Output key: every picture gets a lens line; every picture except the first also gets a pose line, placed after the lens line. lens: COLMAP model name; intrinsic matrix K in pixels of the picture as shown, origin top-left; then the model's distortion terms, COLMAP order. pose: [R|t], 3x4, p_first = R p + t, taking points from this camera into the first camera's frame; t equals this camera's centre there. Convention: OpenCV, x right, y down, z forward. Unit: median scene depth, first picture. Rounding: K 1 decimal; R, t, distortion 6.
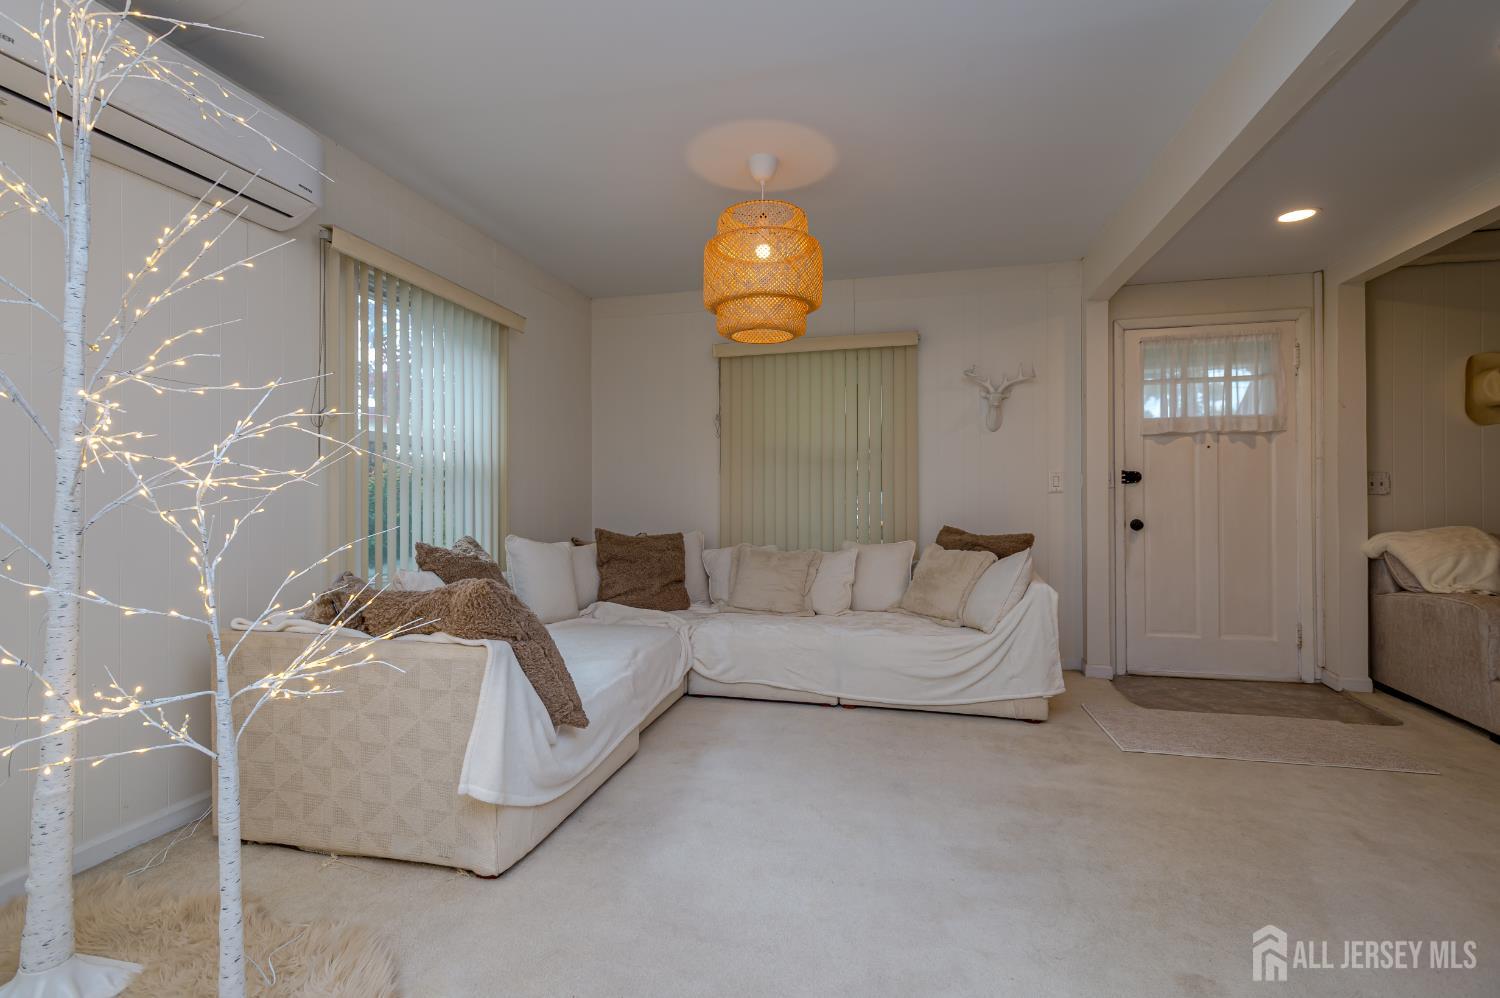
lens RADIAL K [[695.8, 0, 749.1], [0, 695.8, 495.4], [0, 0, 1]] dist [0.016552, -0.004164]
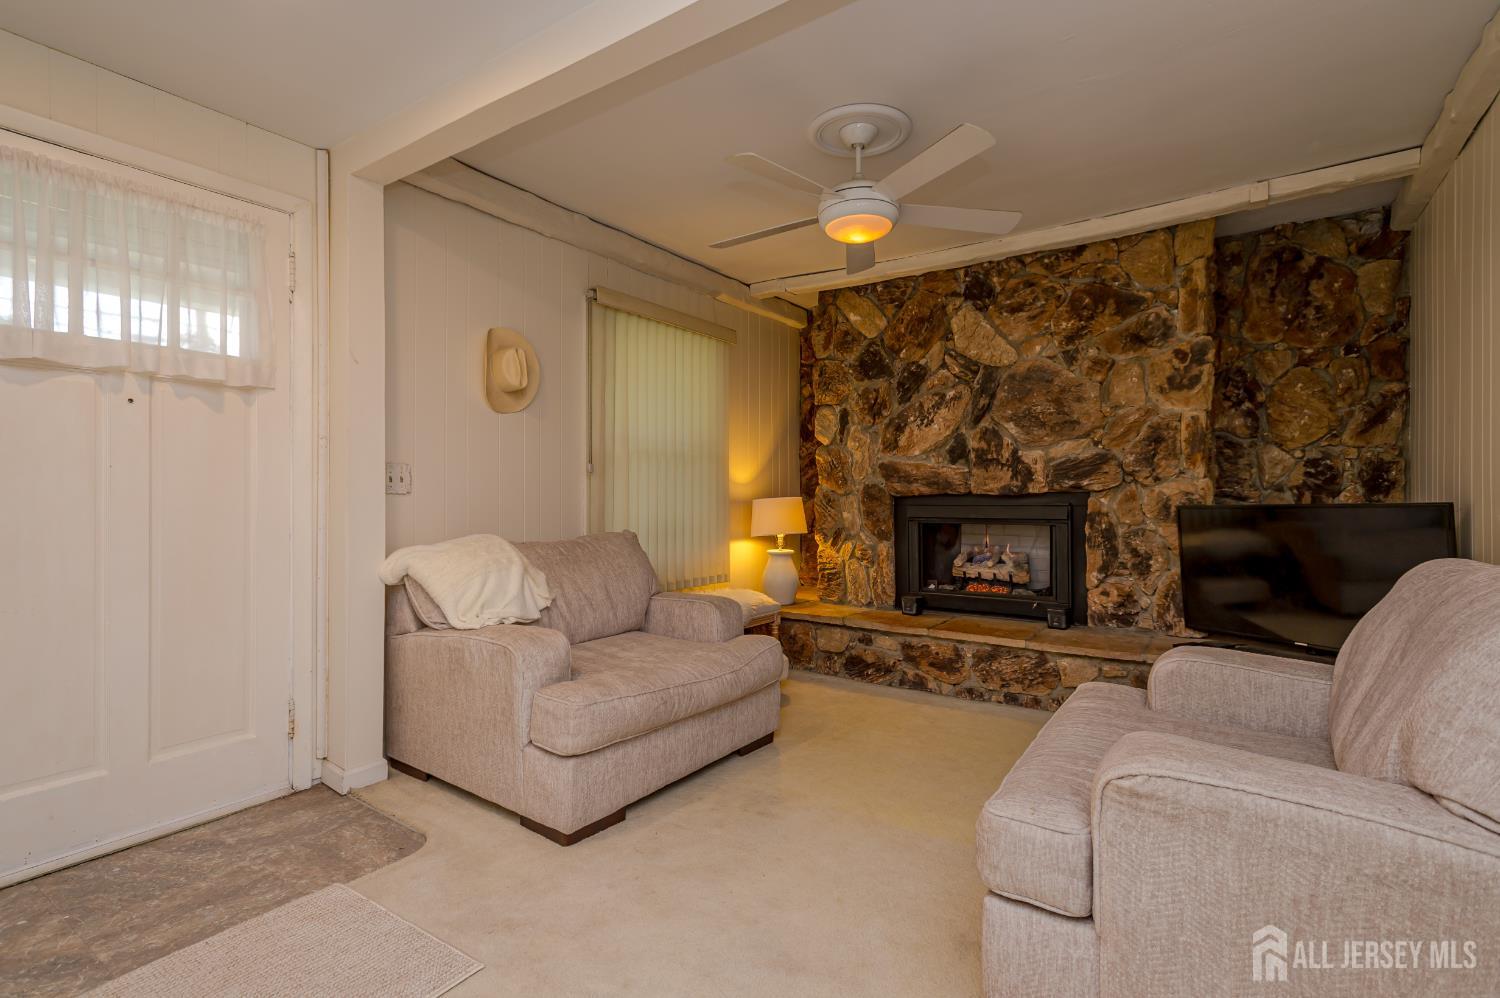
lens RADIAL K [[695.8, 0, 752.2], [0, 695.8, 494.6], [0, 0, 1]] dist [0.016552, -0.004164]
pose [[0.353793, 0.006797, 0.935299, 0.377214], [-0.006618, 0.999967, -0.004764, 0.000435], [-0.935300, -0.004504, 0.353826, 0.434282]]
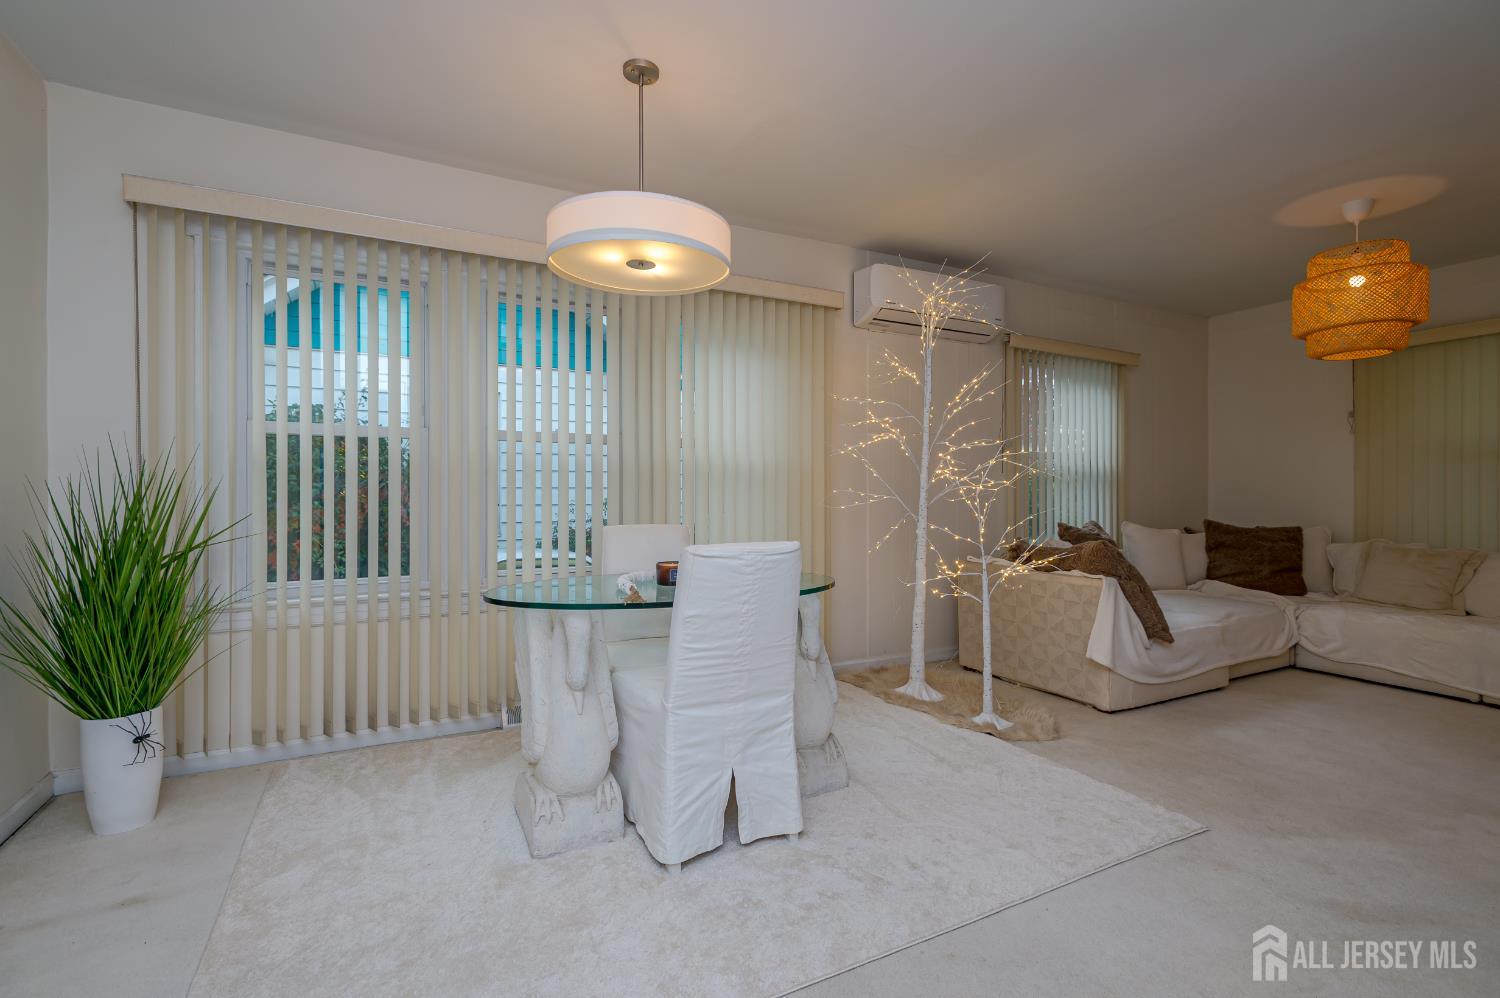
lens RADIAL K [[695.8, 0, 745.4], [0, 695.8, 489.6], [0, 0, 1]] dist [0.016552, -0.004164]
pose [[0.659595, -0.002146, -0.751618, 0.187809], [0.001351, 0.999998, -0.001670, -0.002968], [0.751620, 0.000086, 0.659596, -0.443110]]
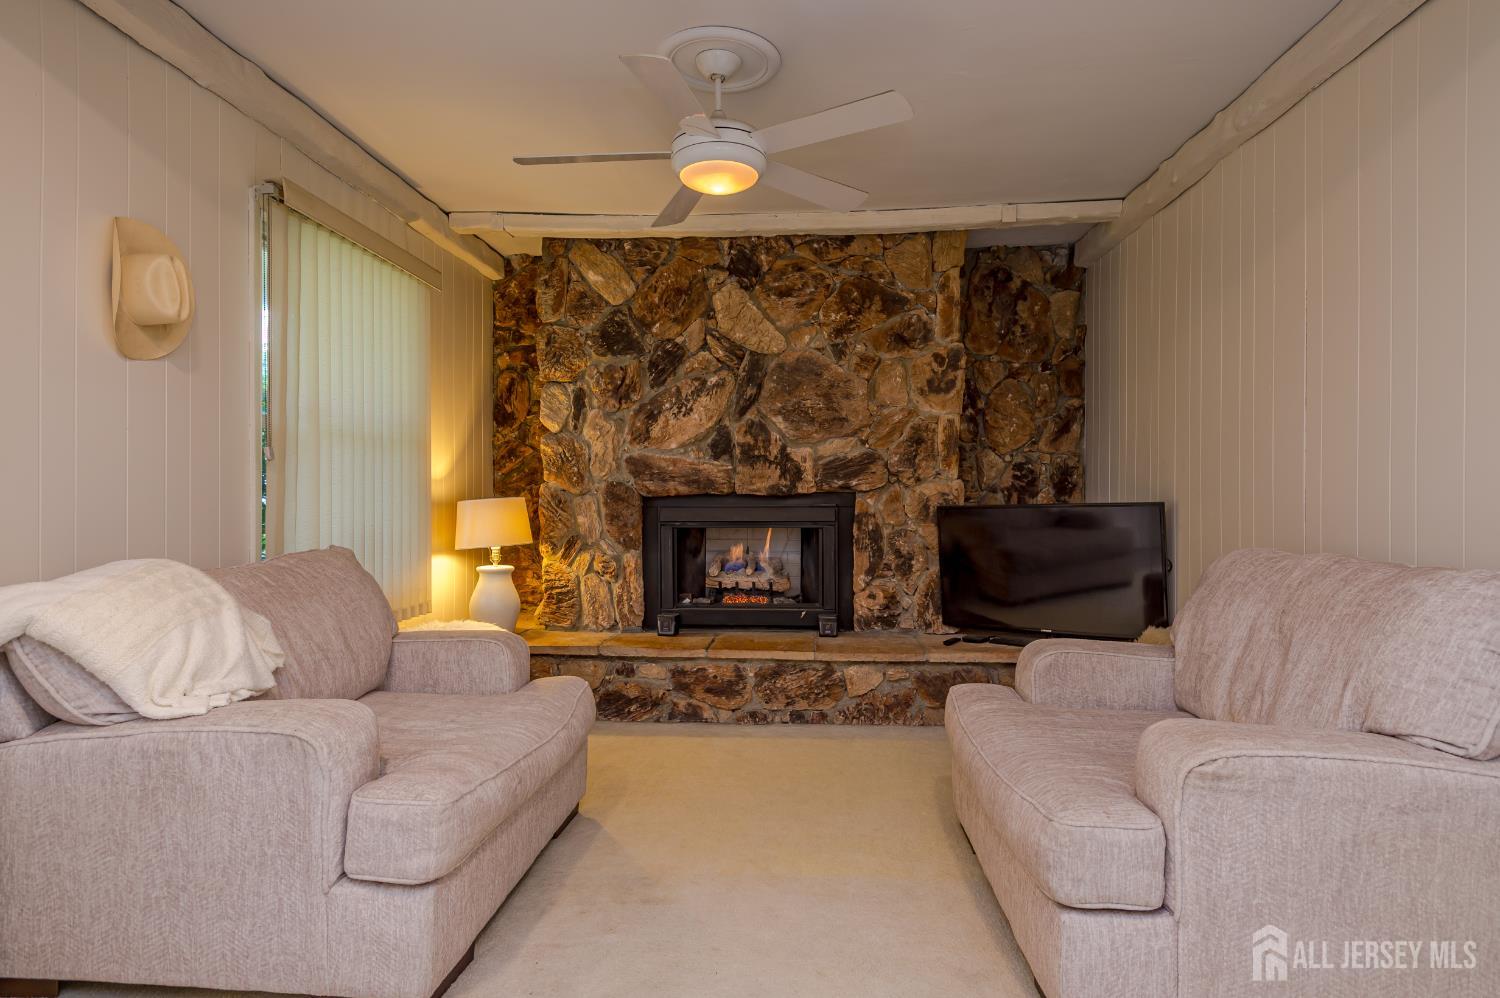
lens RADIAL K [[829.7, 0, 743.4], [0, 829.7, 496.7], [0, 0, 1]] dist [0.025744, -0.004475]
pose [[-0.165826, 0.004756, 0.986143, 0.376197], [-0.005282, 0.999970, -0.005711, 0.002263], [-0.986141, -0.006155, -0.165796, 0.687471]]
